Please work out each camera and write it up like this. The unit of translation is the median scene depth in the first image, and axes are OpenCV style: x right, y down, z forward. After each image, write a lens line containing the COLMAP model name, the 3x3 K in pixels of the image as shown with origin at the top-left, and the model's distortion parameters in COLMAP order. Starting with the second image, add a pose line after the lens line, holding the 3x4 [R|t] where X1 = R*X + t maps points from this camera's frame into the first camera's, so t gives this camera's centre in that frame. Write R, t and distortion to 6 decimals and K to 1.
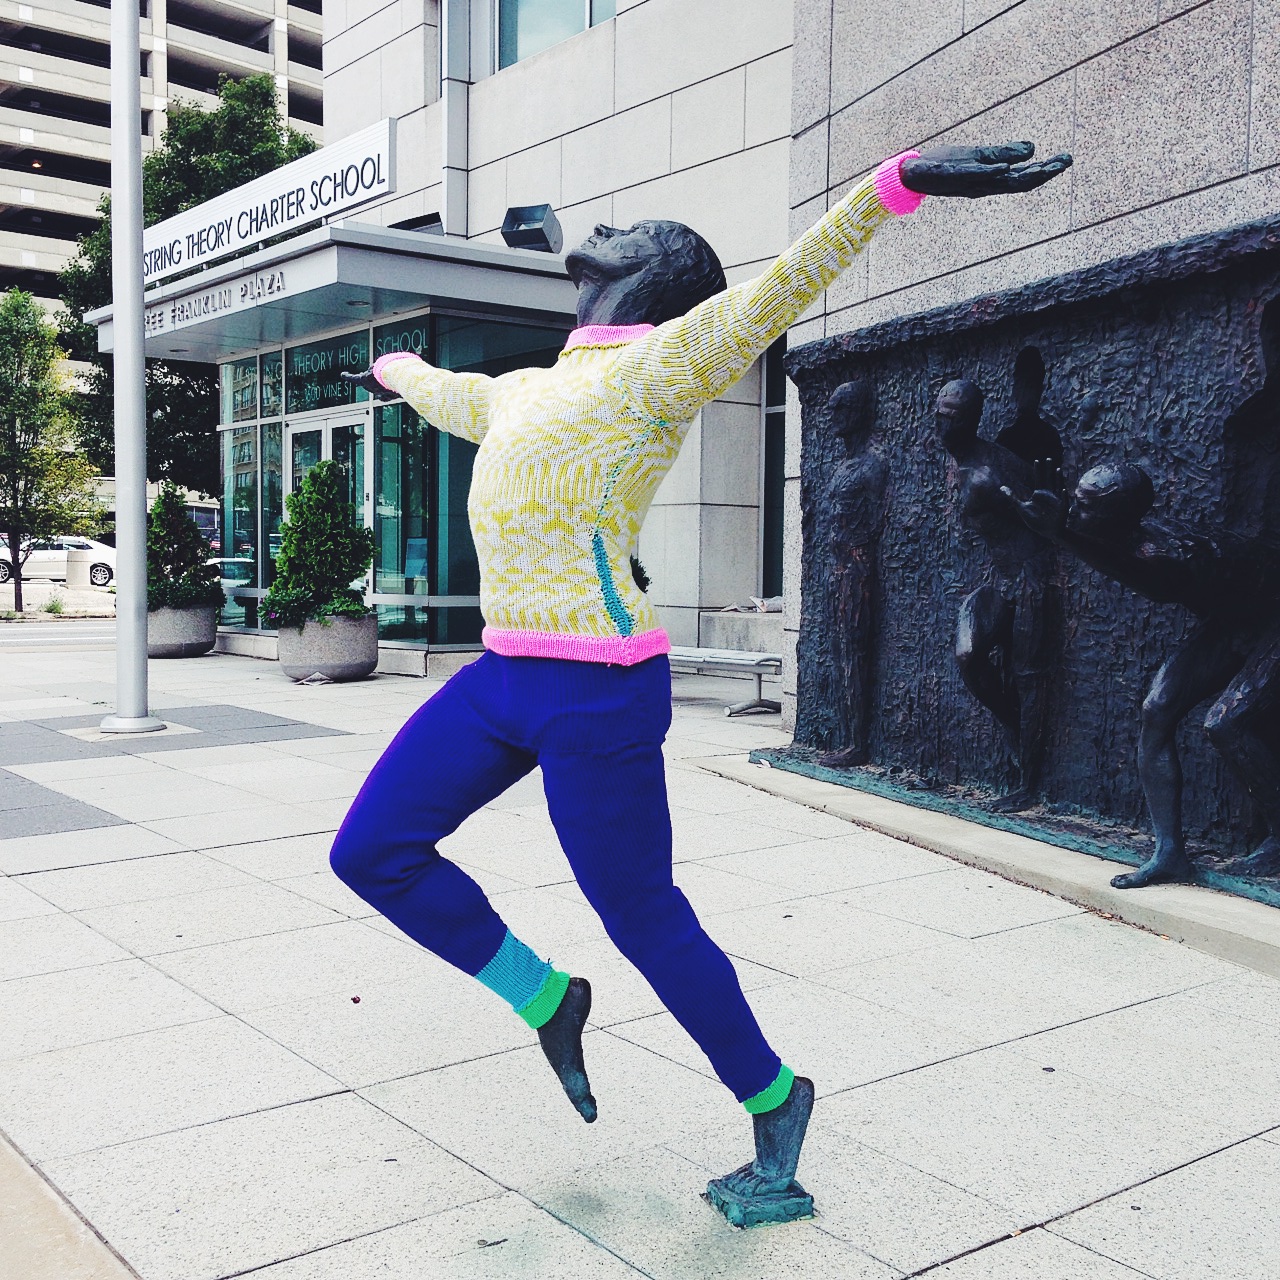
lens RADIAL K [[1474.7, 0, 640.0], [0, 1474.7, 640.0], [0, 0, 1]] dist [0.164177, -0.230600]
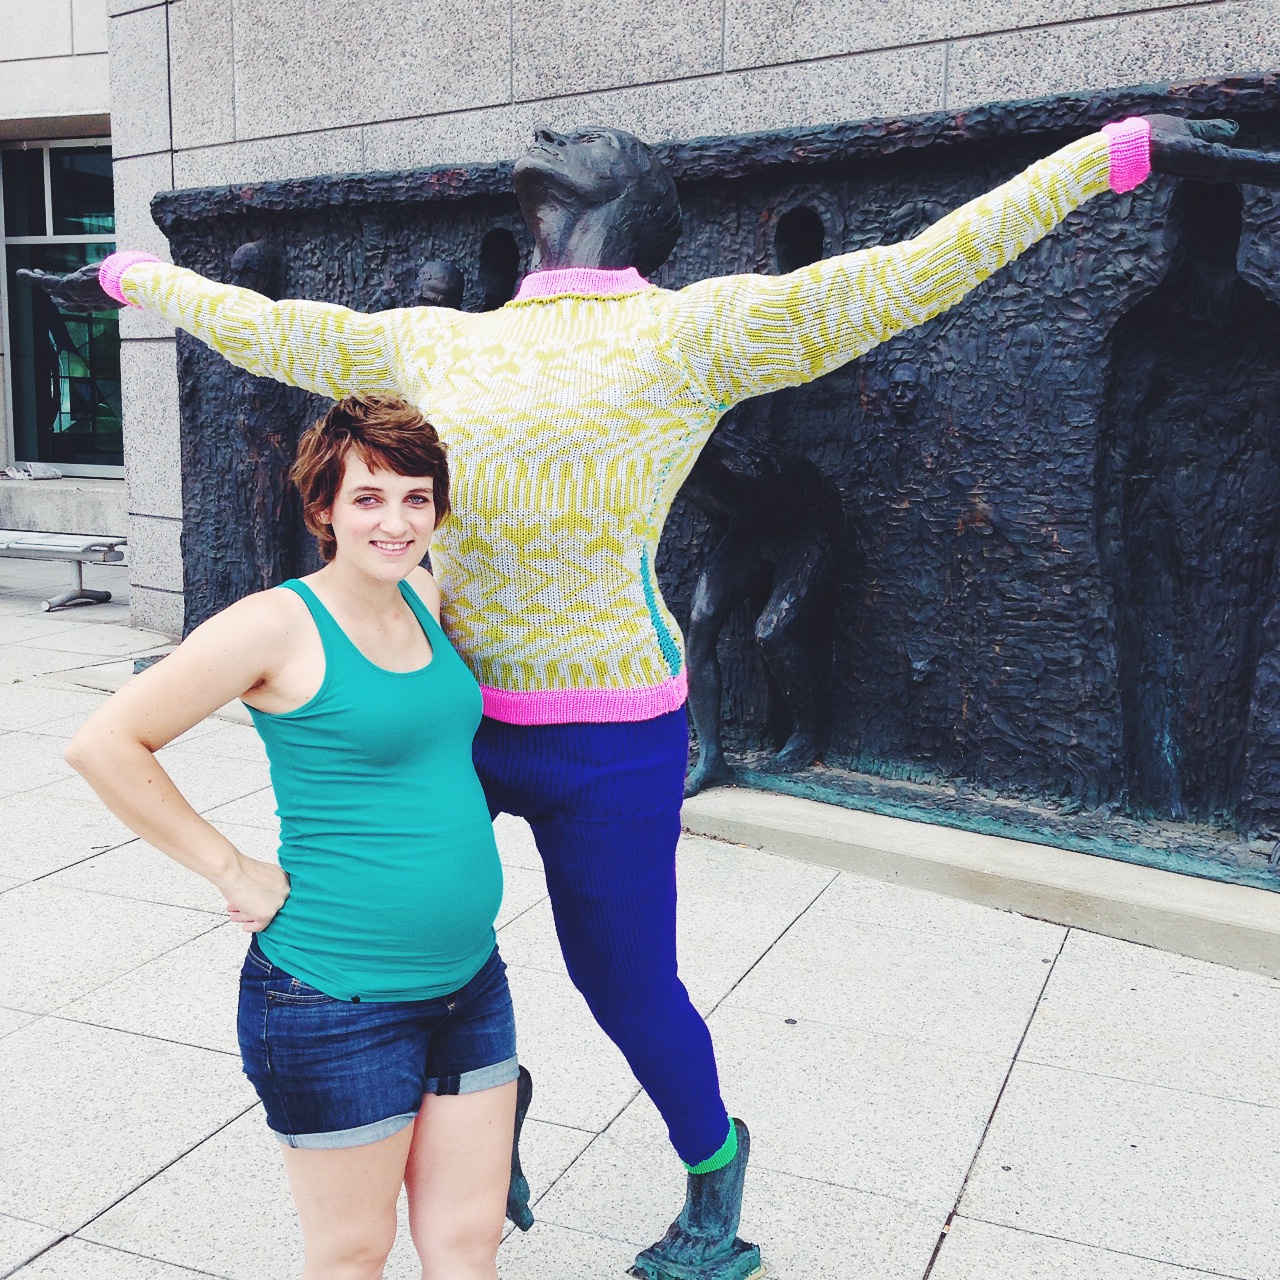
lens RADIAL K [[1508.8, 0, 640.1], [0, 1508.8, 663.2], [0, 0, 1]] dist [0.014119, 0.195992]
pose [[0.869937, -0.076448, 0.487201, -0.157675], [0.019689, 0.992508, 0.120581, -0.040294], [-0.492769, -0.095305, 0.864925, 0.114357]]
